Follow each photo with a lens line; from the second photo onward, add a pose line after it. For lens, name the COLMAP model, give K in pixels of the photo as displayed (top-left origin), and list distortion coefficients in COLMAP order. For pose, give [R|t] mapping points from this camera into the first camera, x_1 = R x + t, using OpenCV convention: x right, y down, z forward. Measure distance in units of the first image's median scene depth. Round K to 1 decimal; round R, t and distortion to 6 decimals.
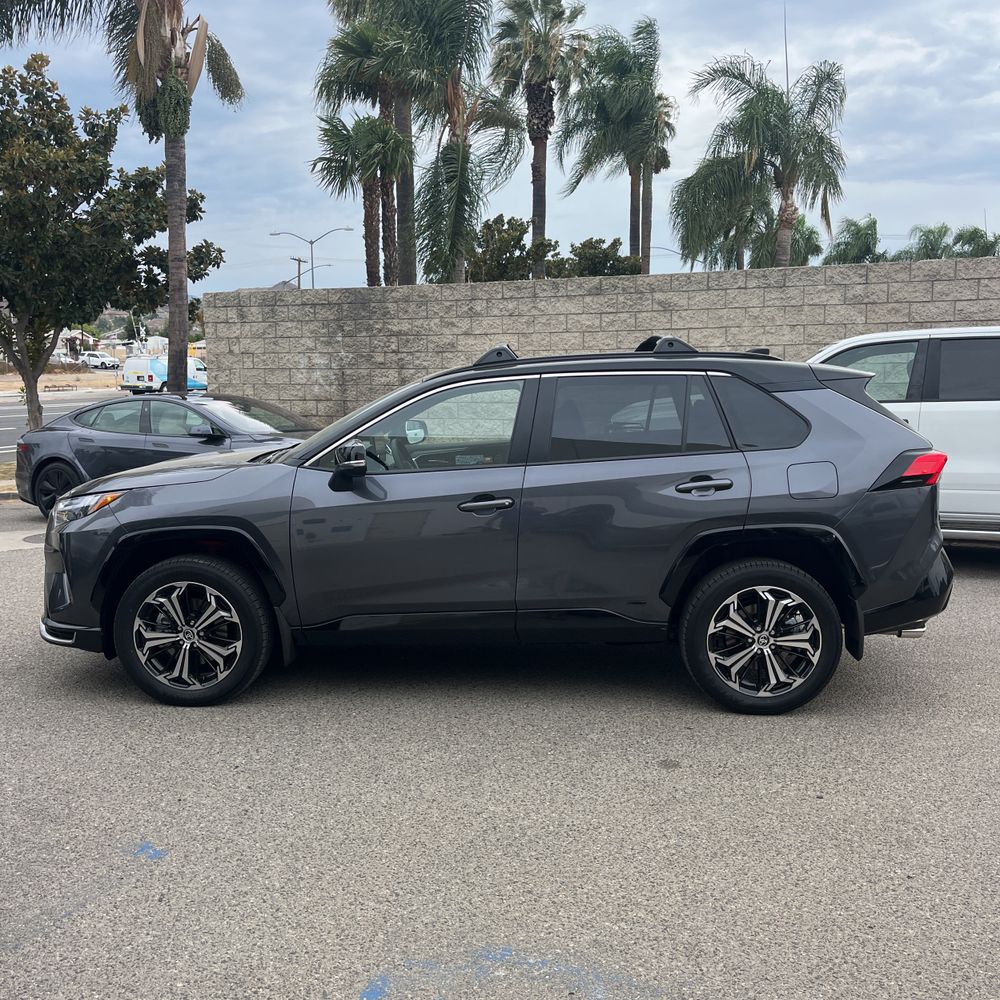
lens RADIAL K [[1010.1, 0, 500.0], [0, 1010.1, 500.0], [0, 0, 1]] dist [0.086594, -0.115136]
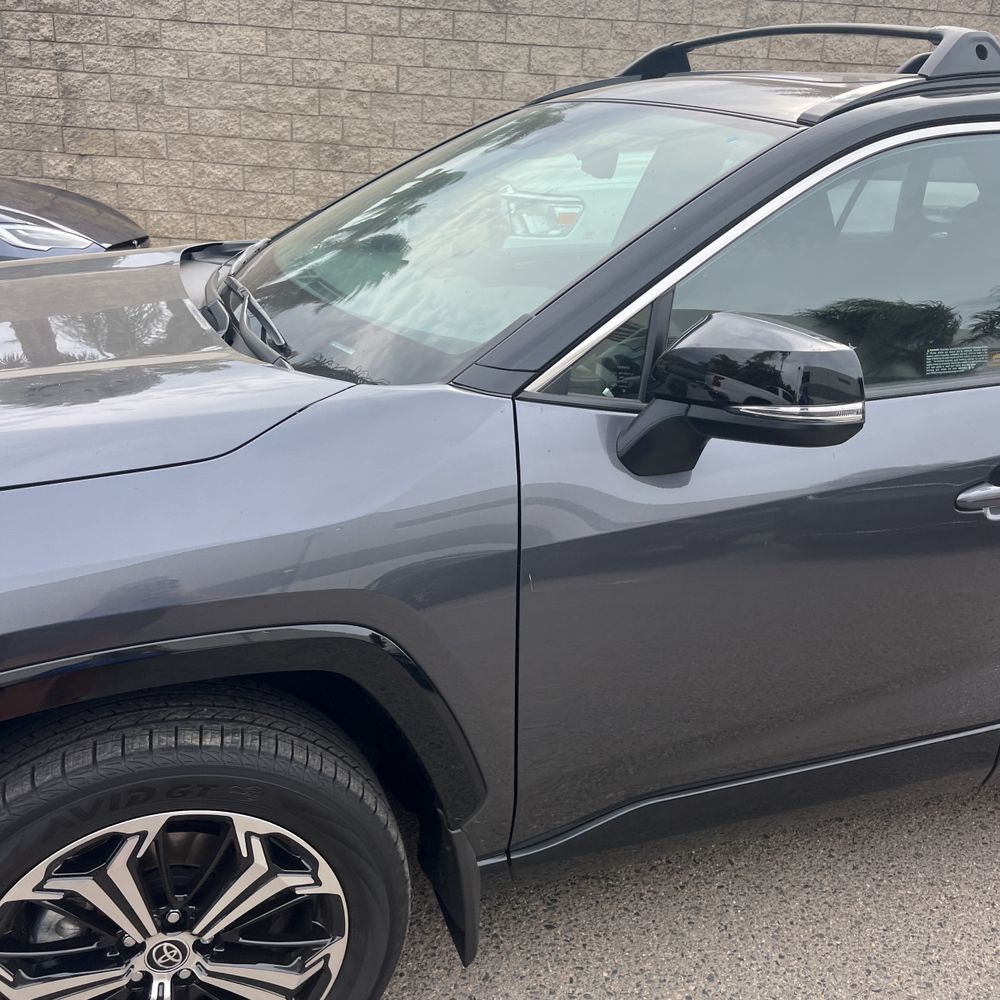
lens RADIAL K [[1010.1, 0, 500.0], [0, 1010.1, 500.0], [0, 0, 1]] dist [0.086594, -0.115136]
pose [[0.915621, -0.083909, 0.393188, -0.150949], [-0.014341, 0.970539, 0.240517, -0.035490], [-0.401786, -0.225861, 0.887443, 0.334516]]
